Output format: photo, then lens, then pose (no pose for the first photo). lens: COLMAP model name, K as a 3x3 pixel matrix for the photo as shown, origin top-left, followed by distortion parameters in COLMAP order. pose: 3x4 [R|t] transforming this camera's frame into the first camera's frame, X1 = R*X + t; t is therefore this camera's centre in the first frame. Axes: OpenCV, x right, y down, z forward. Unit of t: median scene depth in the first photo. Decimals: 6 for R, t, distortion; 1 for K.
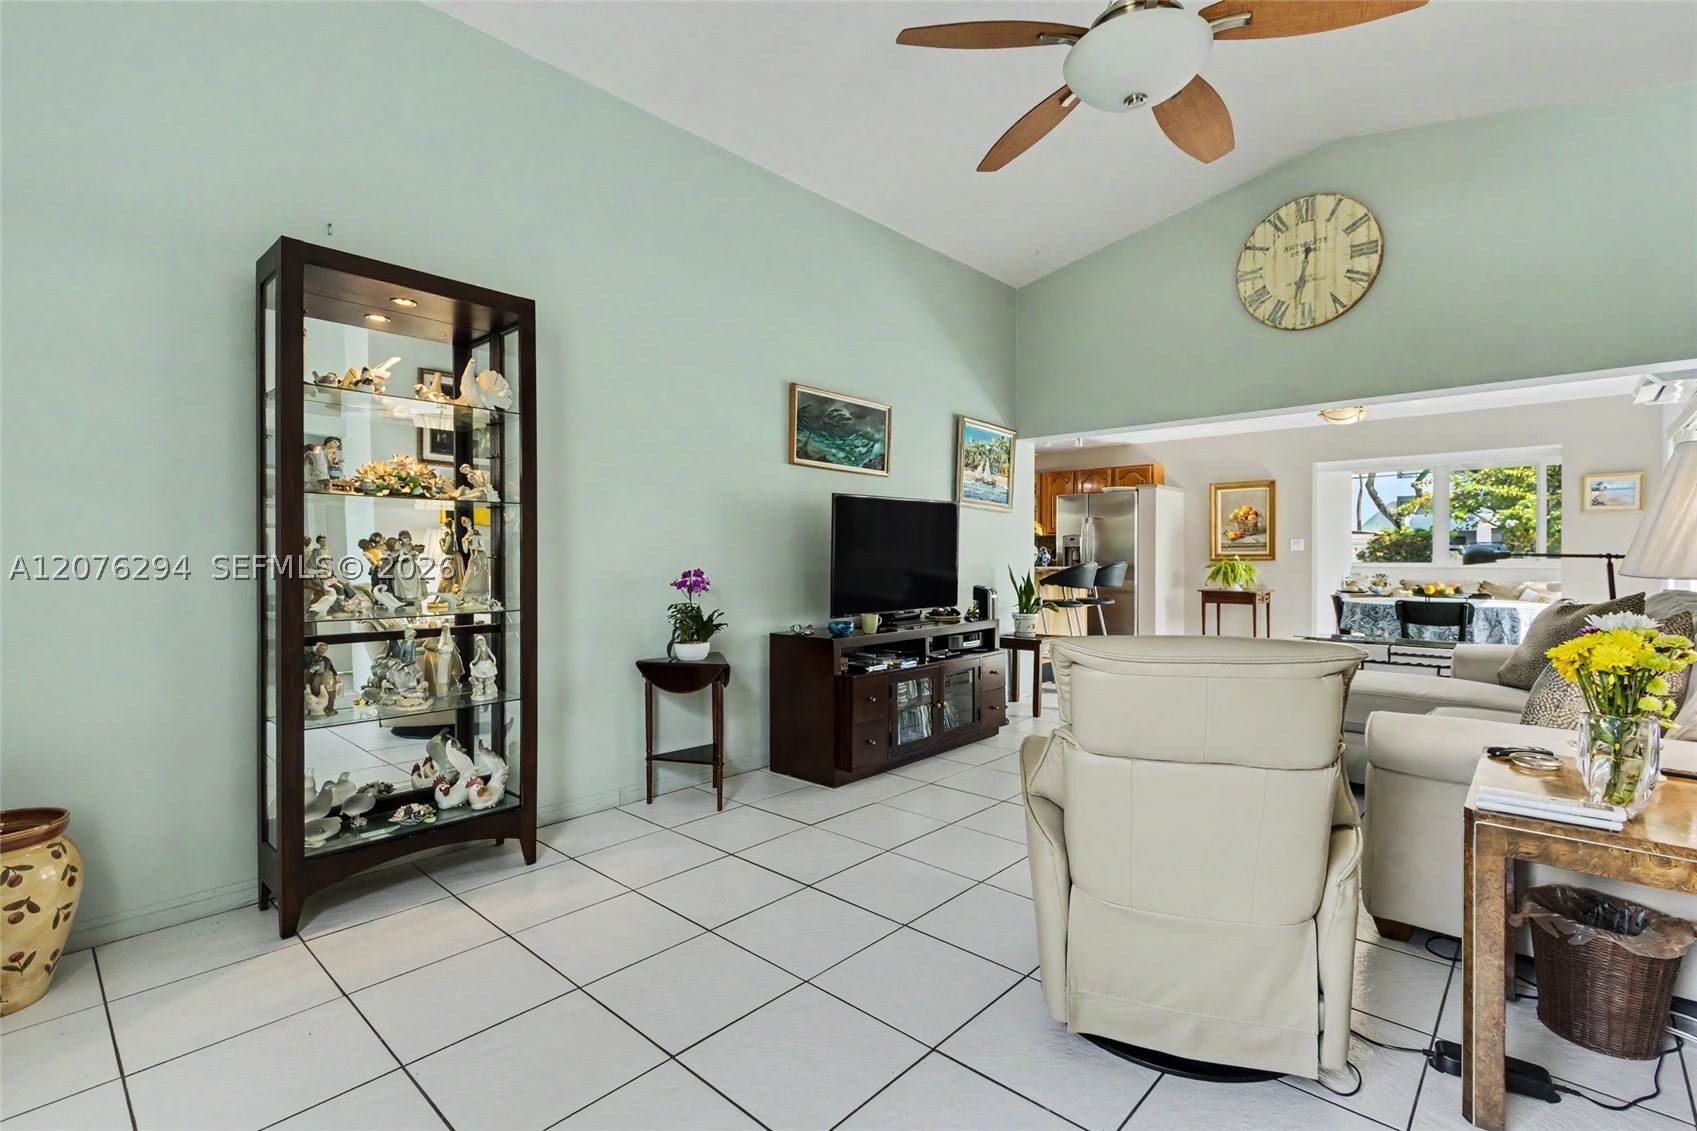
lens RADIAL K [[779.2, 0, 847.7], [0, 779.2, 558.4], [0, 0, 1]] dist [0.000769, -0.000642]
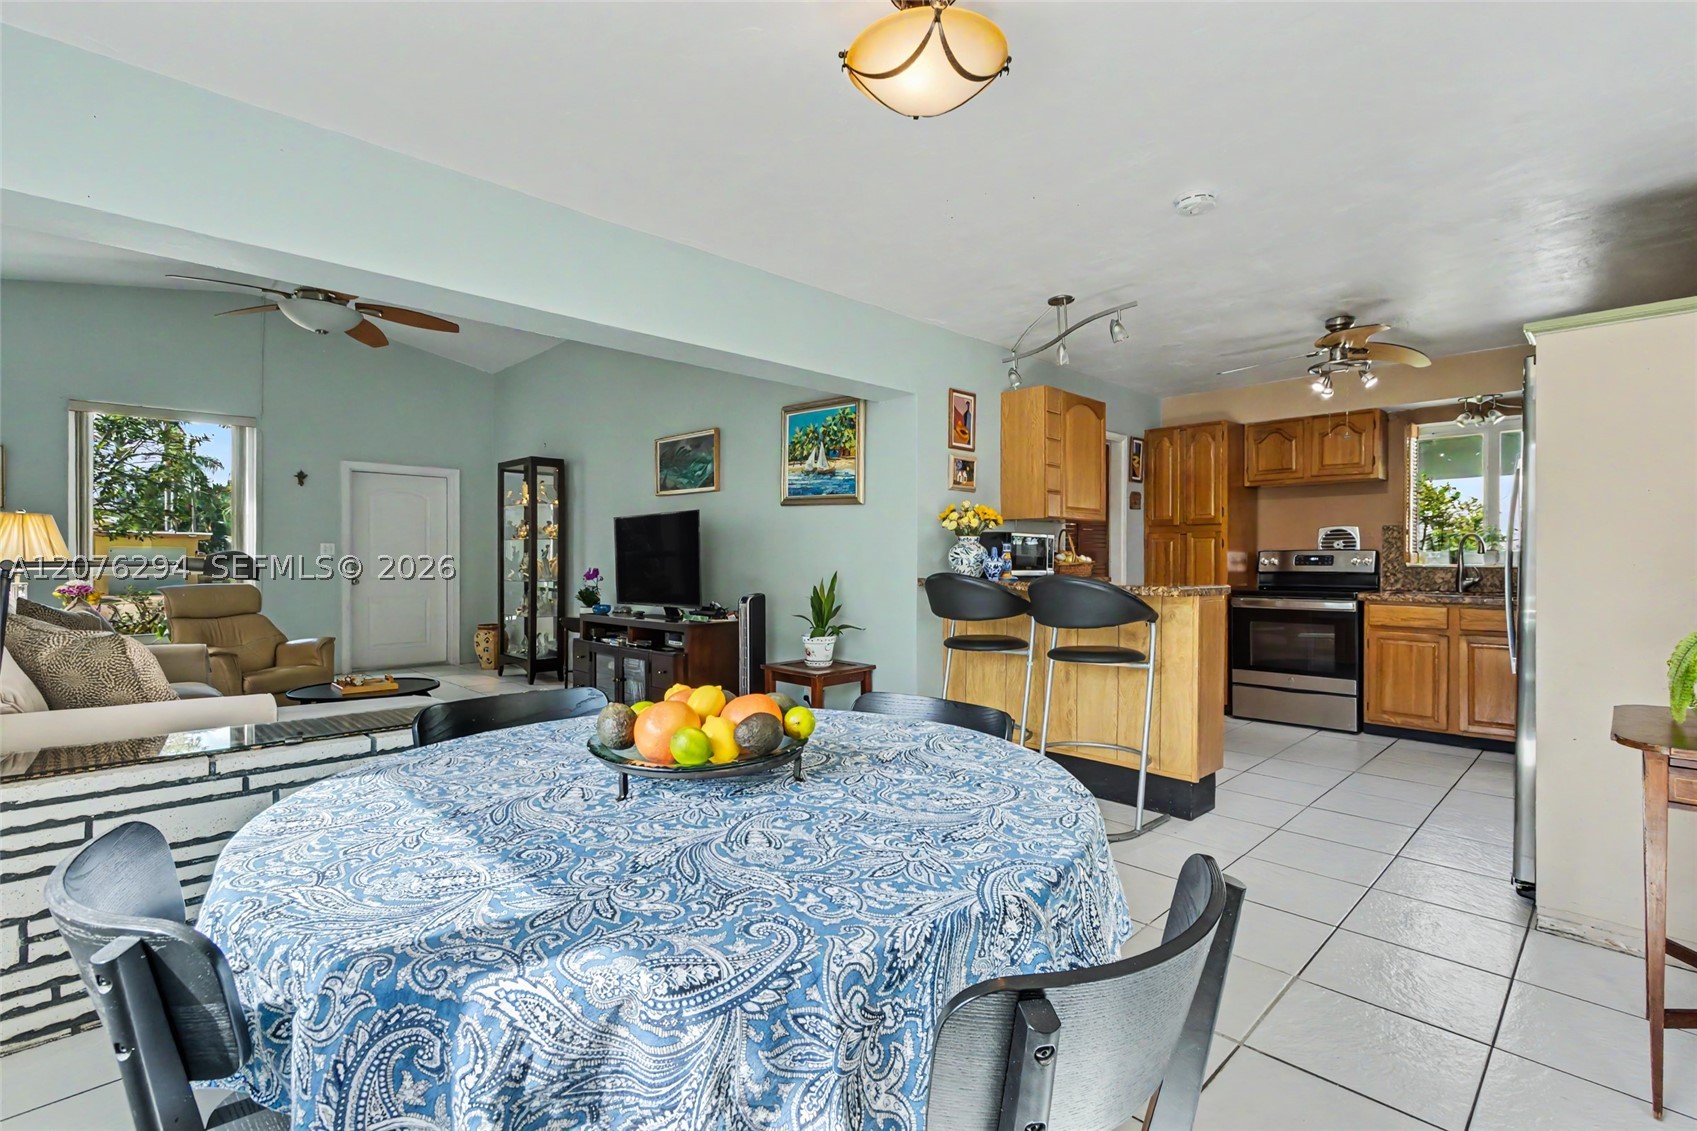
lens RADIAL K [[779.2, 0, 850.2], [0, 779.2, 566.6], [0, 0, 1]] dist [0.000769, -0.000642]
pose [[-0.053605, 0.009038, -0.998521, 1.182515], [-0.005246, 0.999943, 0.009332, -0.006746], [0.998548, 0.005738, -0.053554, 1.267385]]
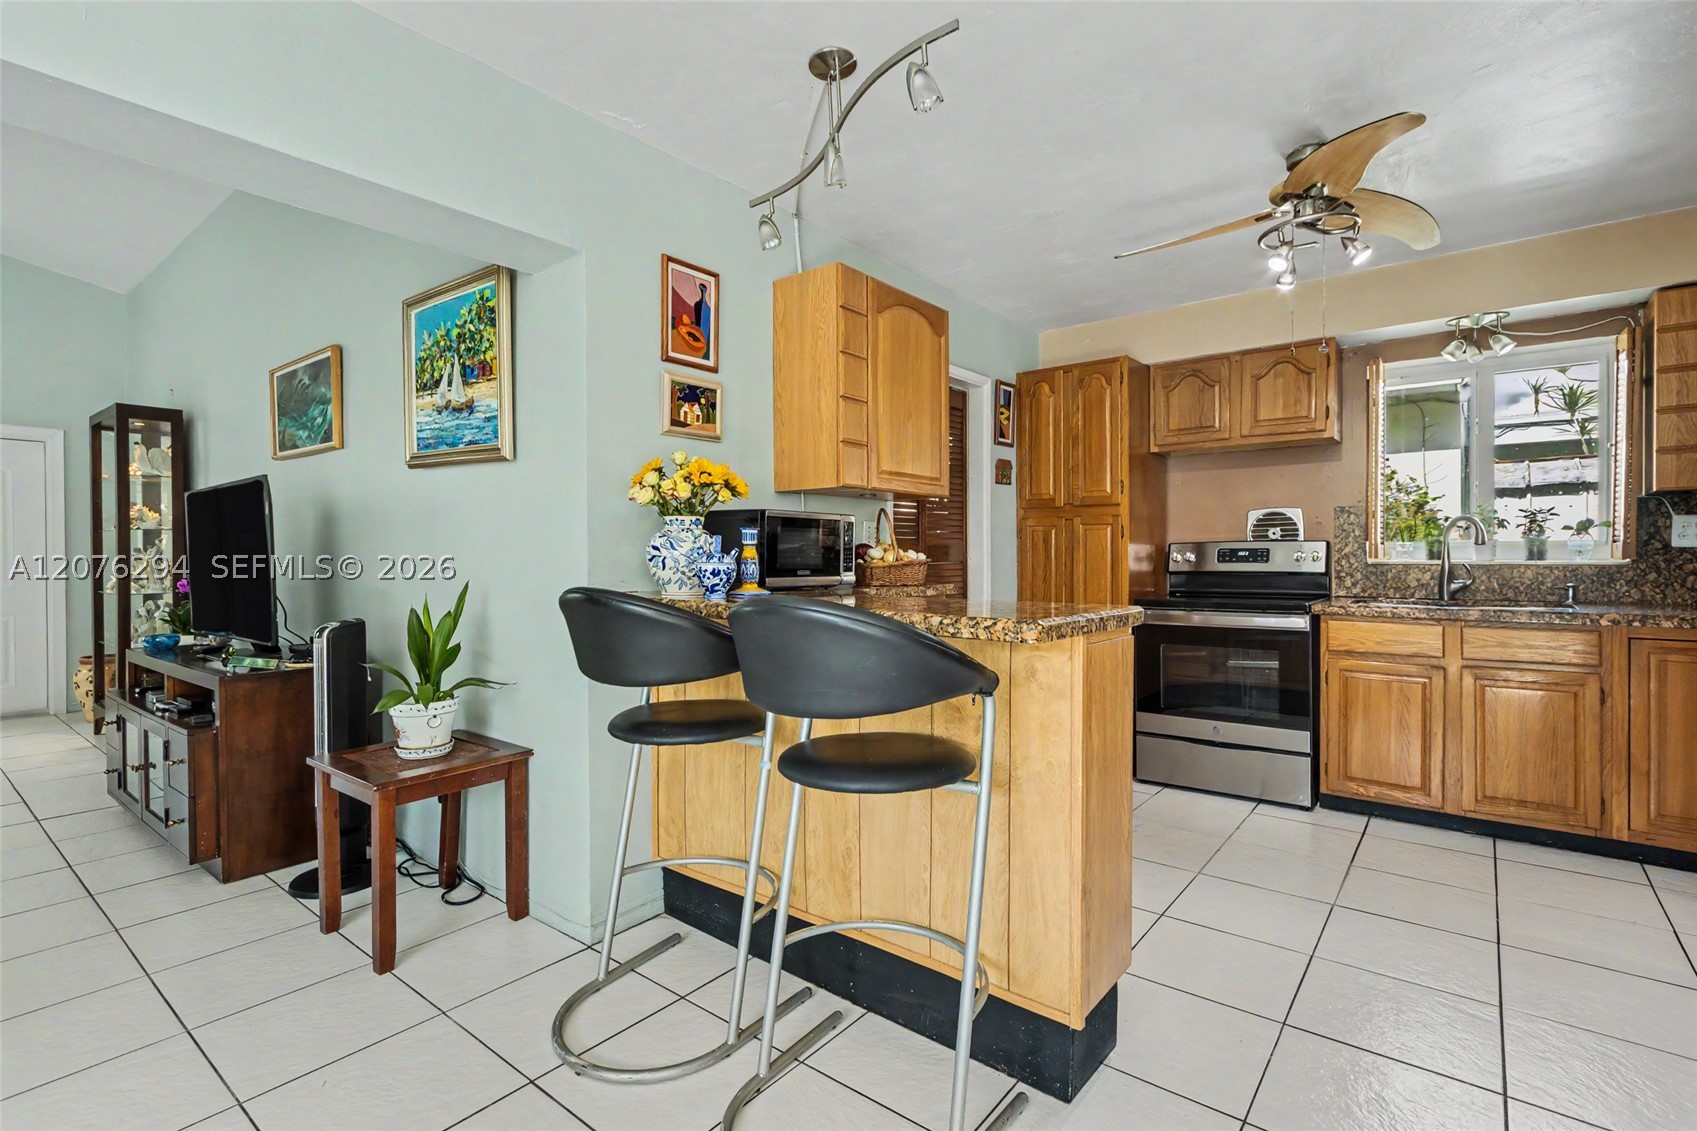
lens RADIAL K [[779.2, 0, 854.0], [0, 779.2, 566.0], [0, 0, 1]] dist [0.000769, -0.000642]
pose [[0.066640, 0.013825, -0.997681, 0.787468], [0.000468, 0.999903, 0.013887, -0.009485], [0.997777, -0.001393, 0.066627, 1.424969]]
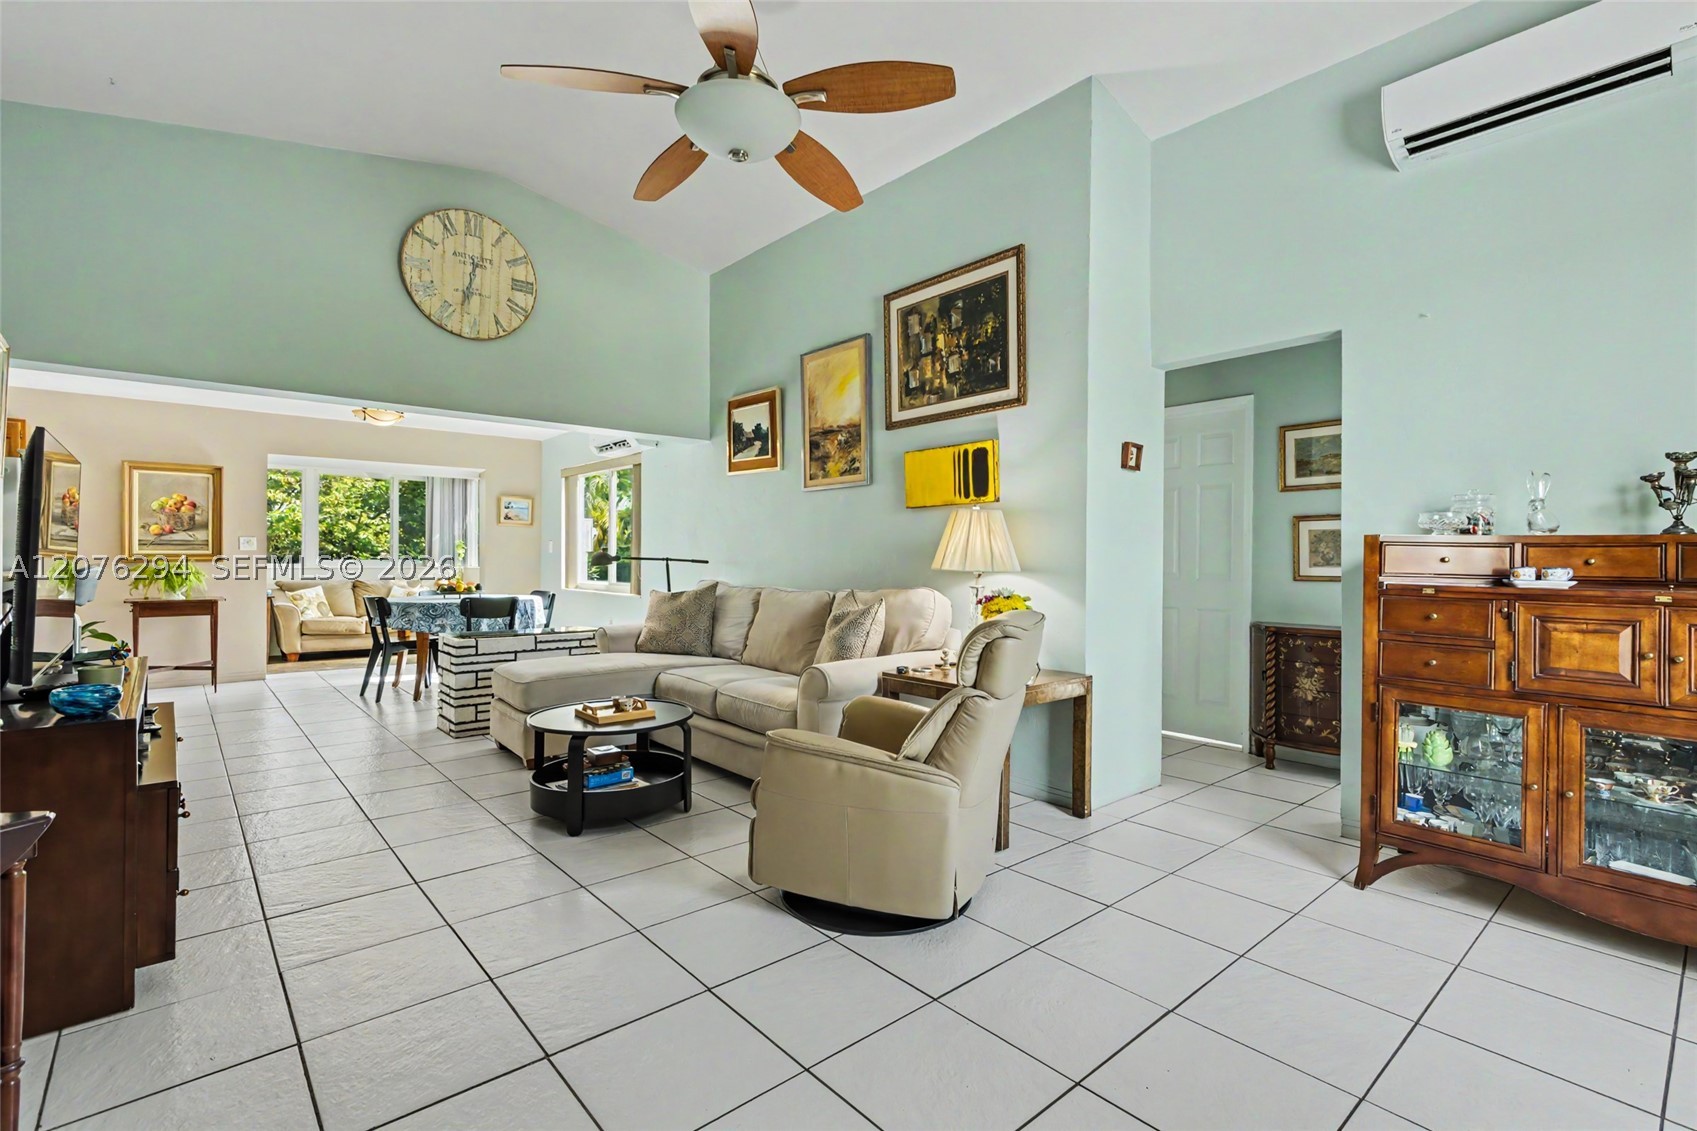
lens RADIAL K [[779.2, 0, 856.5], [0, 779.2, 564.2], [0, 0, 1]] dist [0.000769, -0.000642]
pose [[0.102304, -0.005536, 0.994738, -0.378781], [-0.003185, 0.999978, 0.005892, -0.002936], [-0.994748, -0.003771, 0.102284, 0.369474]]
